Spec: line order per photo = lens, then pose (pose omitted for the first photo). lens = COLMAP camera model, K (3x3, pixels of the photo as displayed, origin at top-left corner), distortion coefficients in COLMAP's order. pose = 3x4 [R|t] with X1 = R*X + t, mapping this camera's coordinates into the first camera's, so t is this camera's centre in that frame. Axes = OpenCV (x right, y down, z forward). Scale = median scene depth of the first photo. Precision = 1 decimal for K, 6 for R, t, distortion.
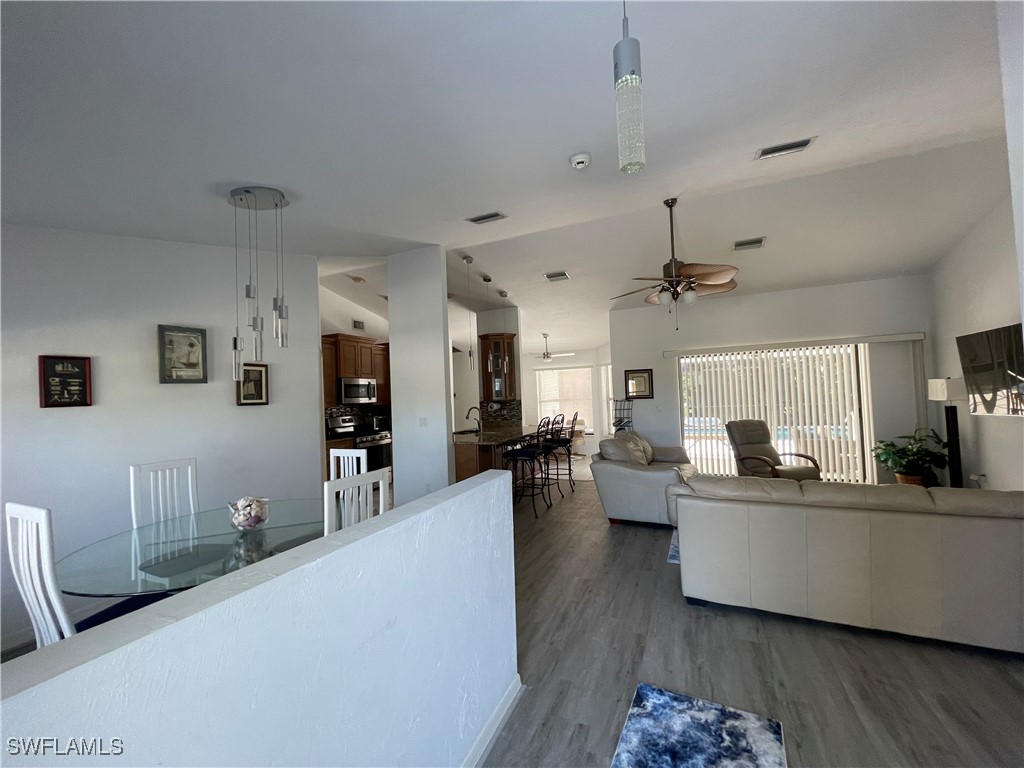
lens RADIAL K [[411.5, 0, 505.4], [0, 411.5, 384.6], [0, 0, 1]] dist [-0.000498, -0.000214]
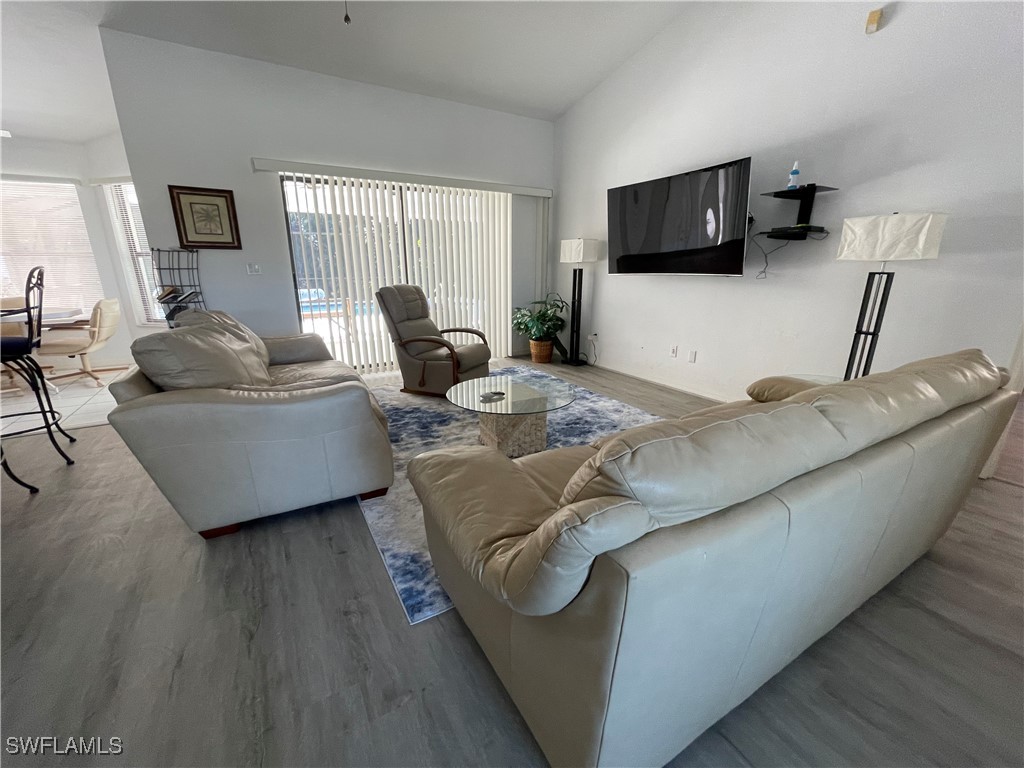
lens RADIAL K [[411.5, 0, 505.4], [0, 411.5, 384.6], [0, 0, 1]] dist [-0.000498, -0.000214]
pose [[0.568604, -0.191845, 0.799928, 0.101069], [-0.045120, 0.963688, 0.263191, 0.055466], [-0.821373, -0.185744, 0.539301, 0.447236]]
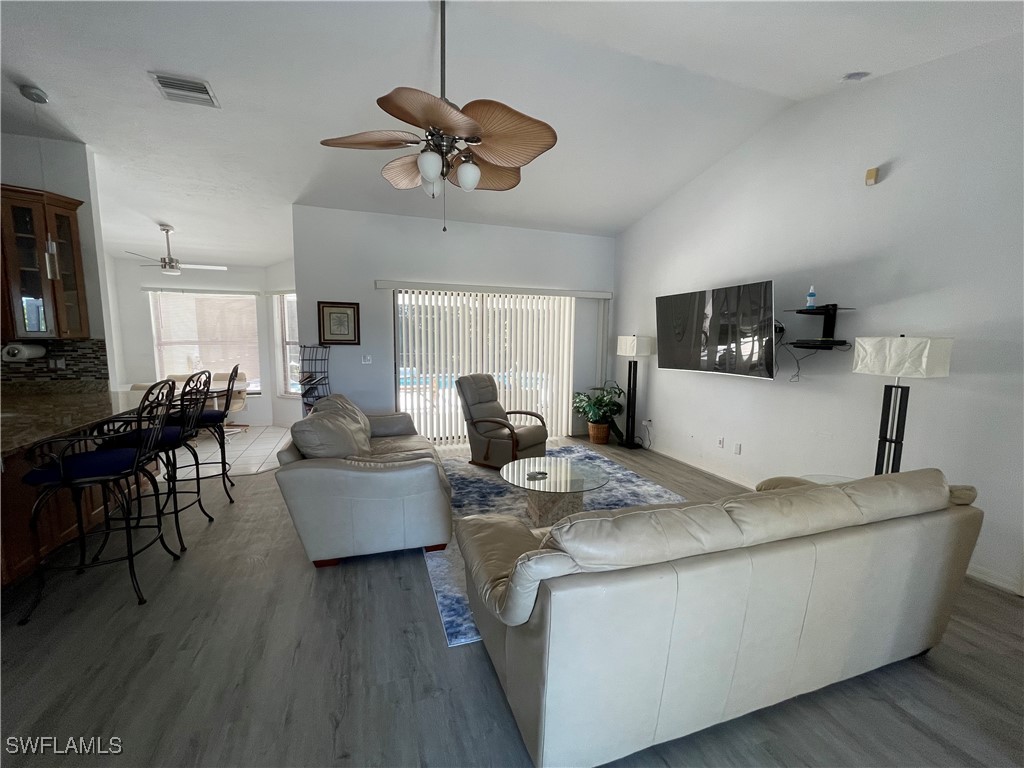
lens RADIAL K [[411.5, 0, 505.4], [0, 411.5, 384.6], [0, 0, 1]] dist [-0.000498, -0.000214]
pose [[0.718532, -0.035764, 0.694573, 0.047488], [-0.056131, 0.992437, 0.109169, 0.011413], [-0.693225, -0.117429, 0.711091, 0.356816]]
